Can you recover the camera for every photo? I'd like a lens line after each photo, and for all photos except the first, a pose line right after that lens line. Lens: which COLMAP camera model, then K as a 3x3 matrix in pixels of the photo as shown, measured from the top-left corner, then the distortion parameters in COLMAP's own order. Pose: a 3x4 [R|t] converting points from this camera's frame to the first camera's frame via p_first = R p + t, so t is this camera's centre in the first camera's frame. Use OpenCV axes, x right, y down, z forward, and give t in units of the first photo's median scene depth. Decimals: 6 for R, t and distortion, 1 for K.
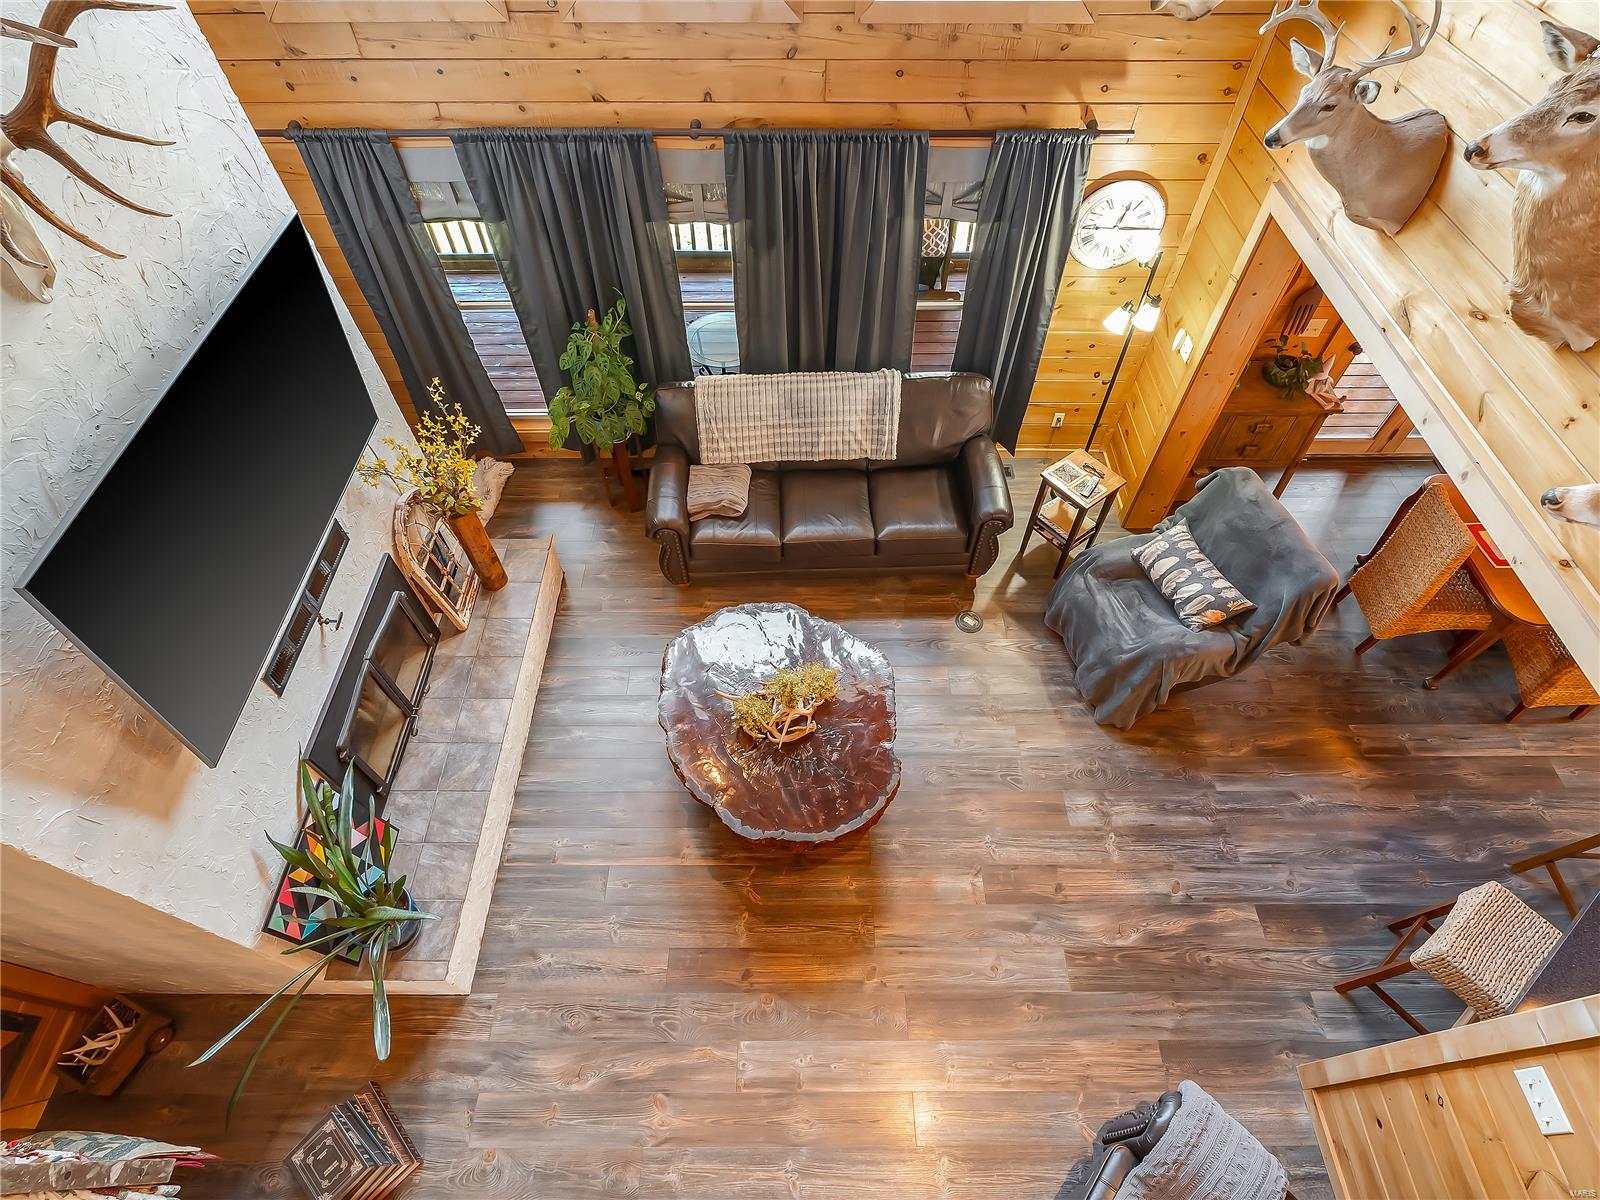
lens RADIAL K [[807.0, 0, 802.7], [0, 807.0, 604.4], [0, 0, 1]] dist [-0.001751, -0.001902]
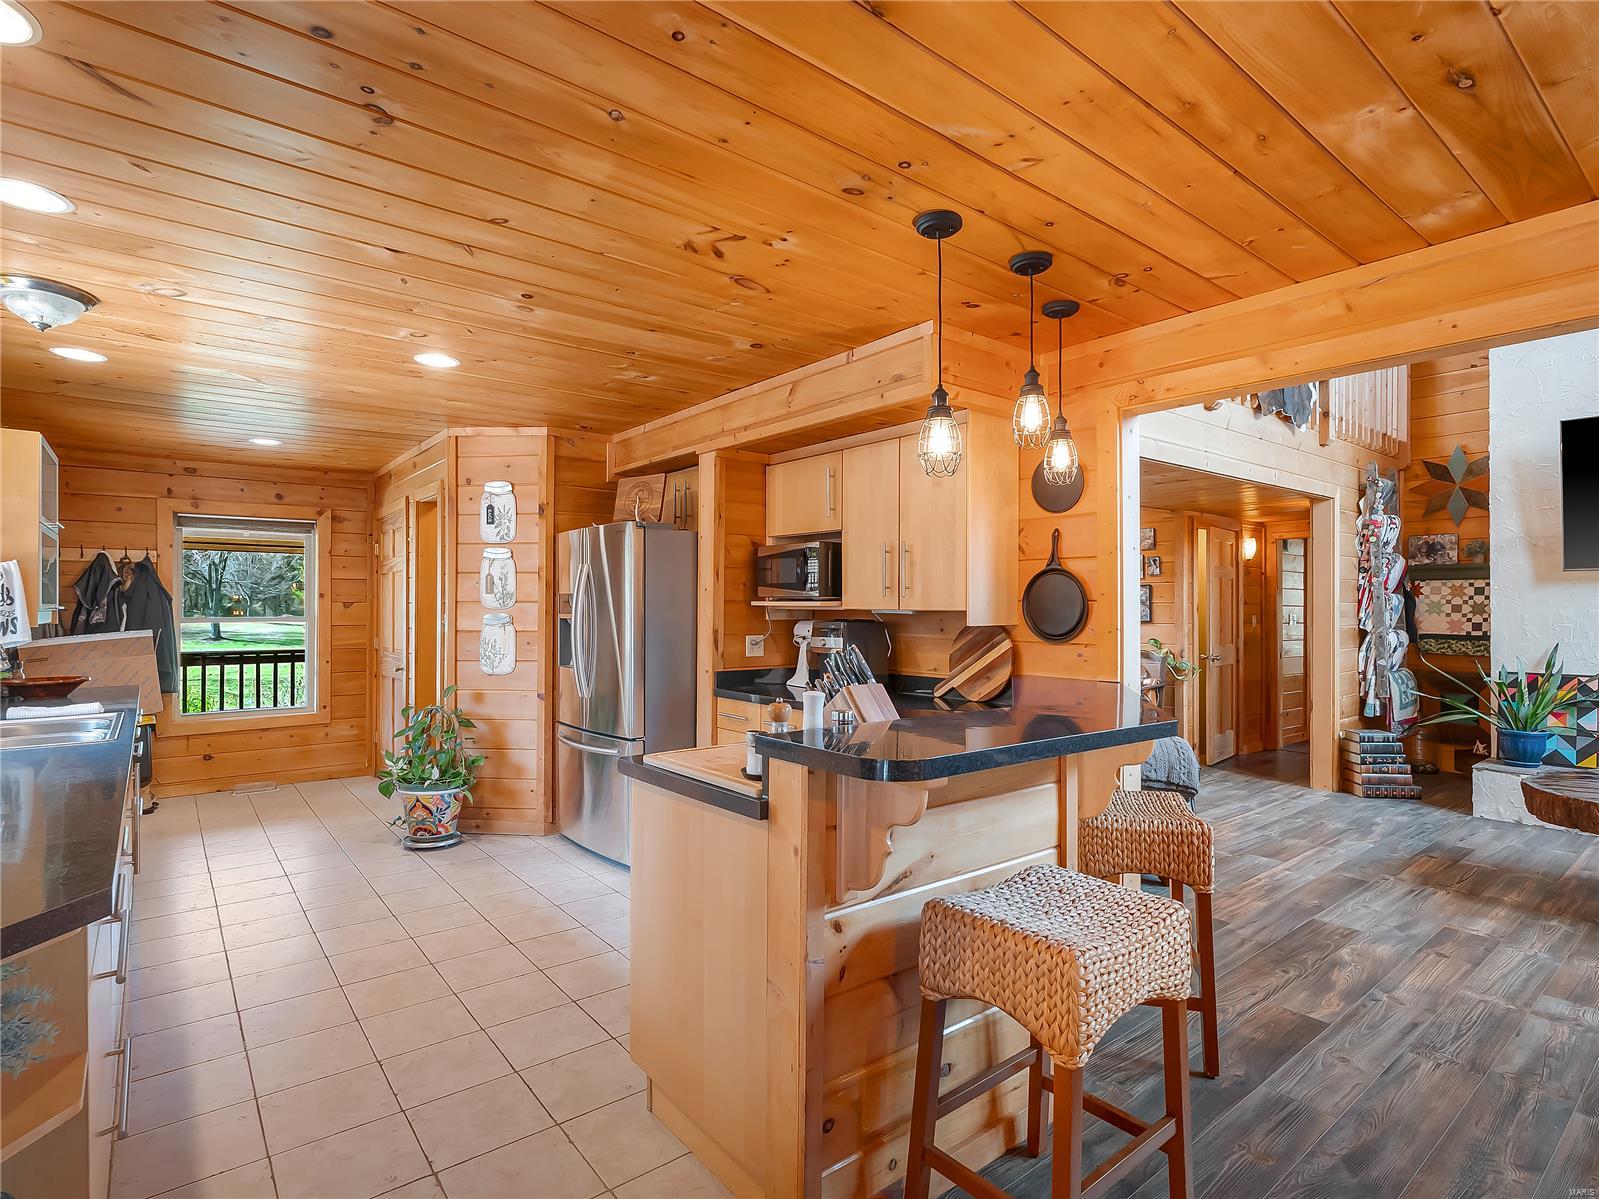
lens RADIAL K [[806.4, 0, 804.6], [0, 806.4, 617.9], [0, 0, 1]] dist [-0.001751, -0.001902]
pose [[-0.779721, 0.009208, -0.626059, 1.324435], [-0.505918, 0.579837, 0.638621, -0.032432], [0.368892, 0.814681, -0.447453, 0.862098]]
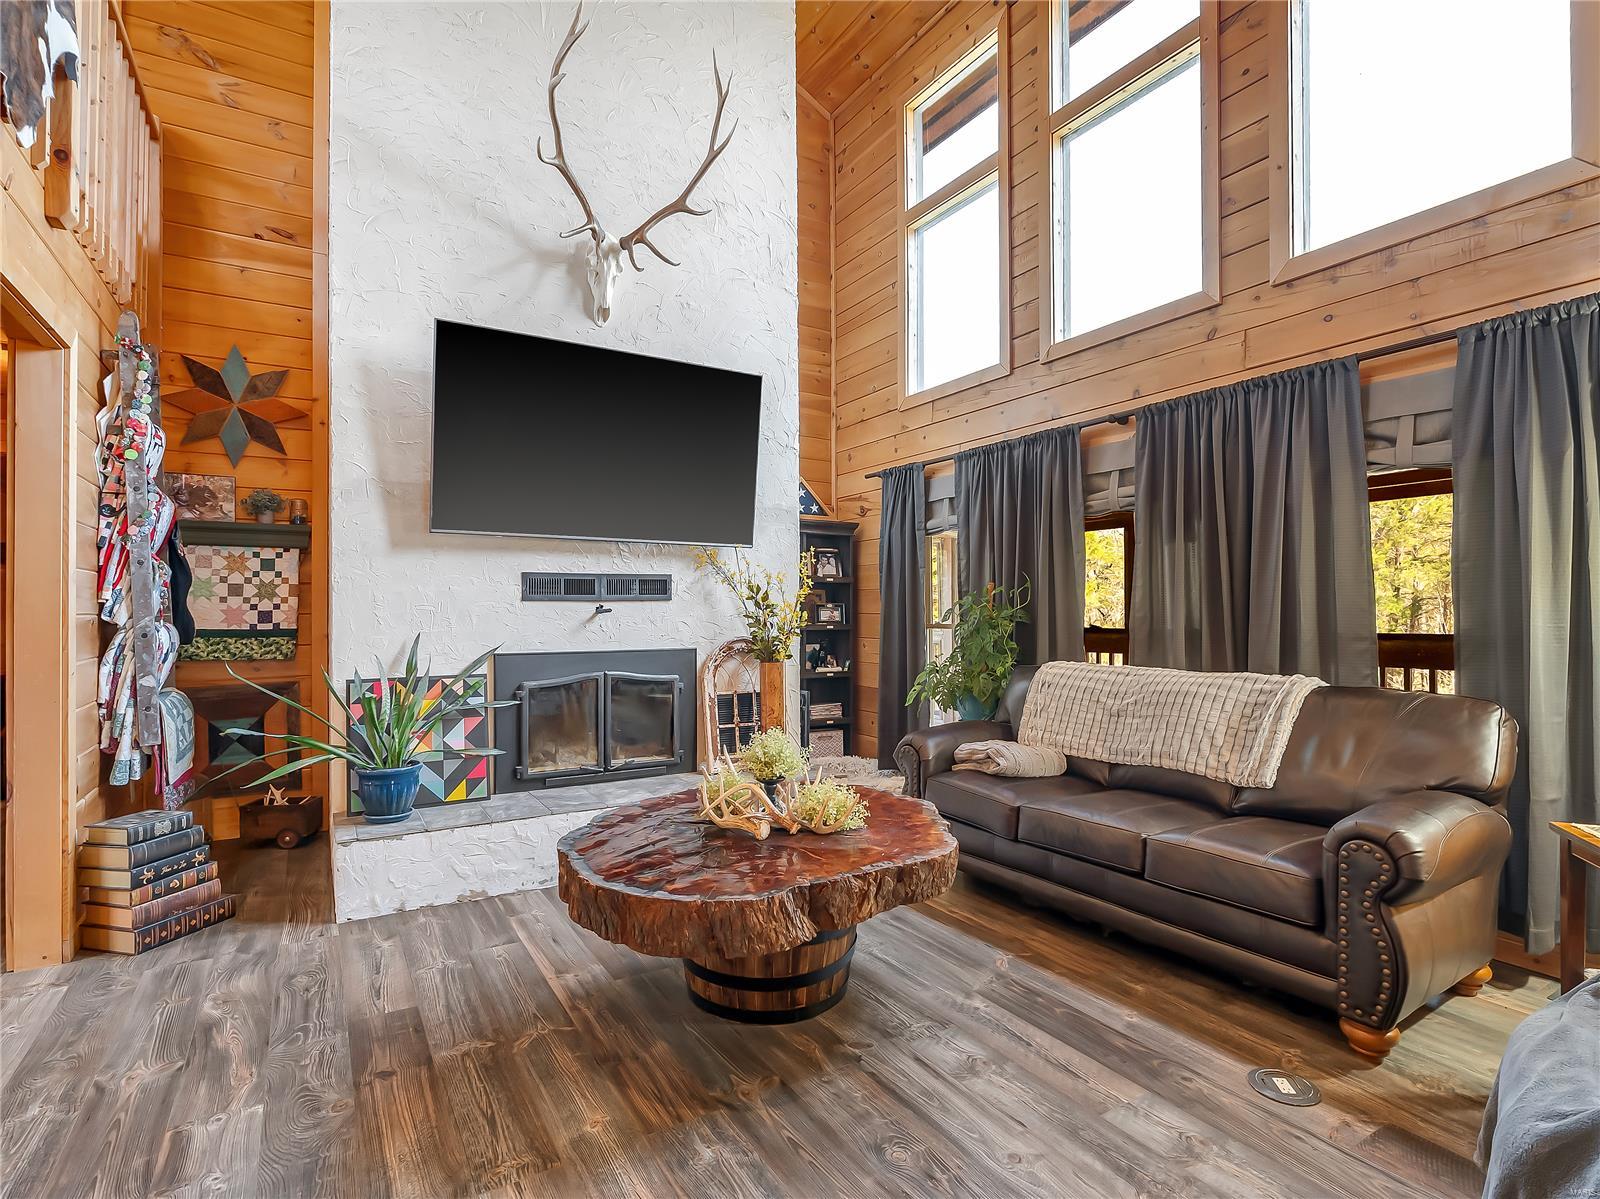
lens RADIAL K [[807.0, 0, 798.6], [0, 807.0, 600.2], [0, 0, 1]] dist [-0.001751, -0.001902]
pose [[0.515372, -0.011671, -0.856887, 0.555239], [-0.691150, 0.585509, -0.423664, 0.286339], [0.506660, 0.810582, 0.293688, 0.672957]]
